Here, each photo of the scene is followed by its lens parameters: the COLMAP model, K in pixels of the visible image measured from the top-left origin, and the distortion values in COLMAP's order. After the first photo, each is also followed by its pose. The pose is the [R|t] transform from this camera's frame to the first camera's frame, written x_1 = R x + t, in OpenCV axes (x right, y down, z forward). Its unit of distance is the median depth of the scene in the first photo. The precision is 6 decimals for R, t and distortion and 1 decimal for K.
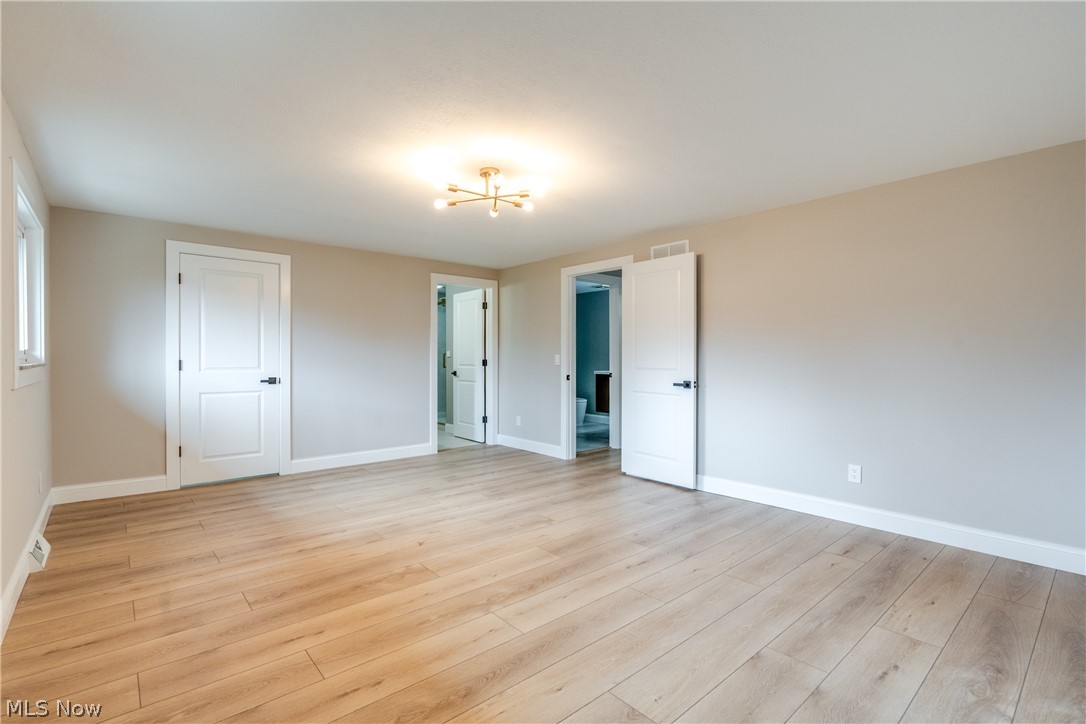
lens RADIAL K [[502.9, 0, 543.0], [0, 502.9, 362.0], [0, 0, 1]] dist [-0.002209, 0.000644]
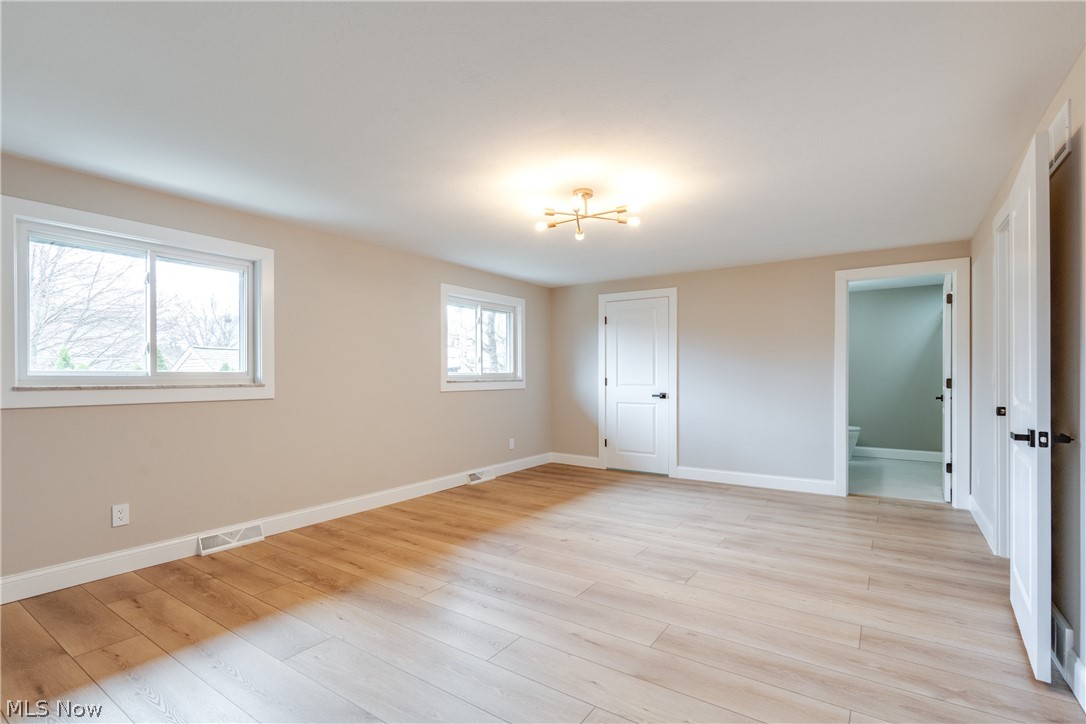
lens RADIAL K [[504.1, 0, 545.9], [0, 504.1, 377.1], [0, 0, 1]] dist [-0.002394, 0.000149]
pose [[0.251289, -0.000733, -0.967912, 0.790617], [-0.004928, 0.999986, -0.002036, -0.003955], [0.967899, 0.005281, 0.251282, 0.627110]]
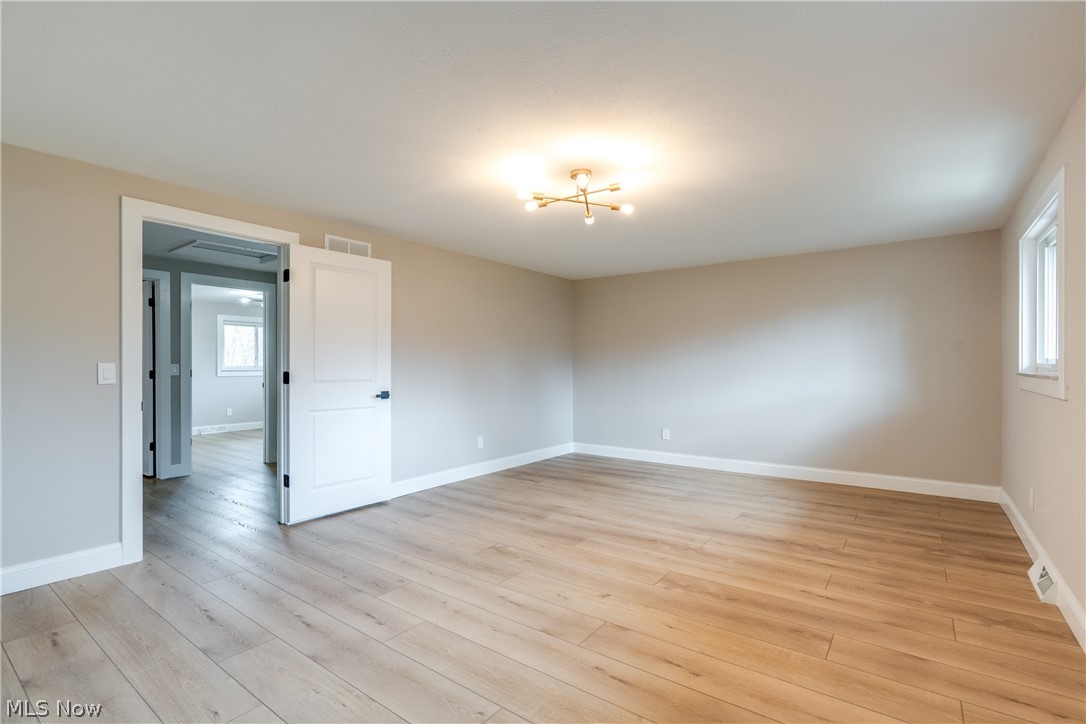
lens RADIAL K [[494.4, 0, 542.5], [0, 494.4, 365.0], [0, 0, 1]] dist [-0.003414, 0.000543]
pose [[-0.203941, 0.001690, 0.978982, -0.940428], [0.011447, 0.999934, 0.000658, -0.013408], [-0.978916, 0.011341, -0.203947, 1.174281]]
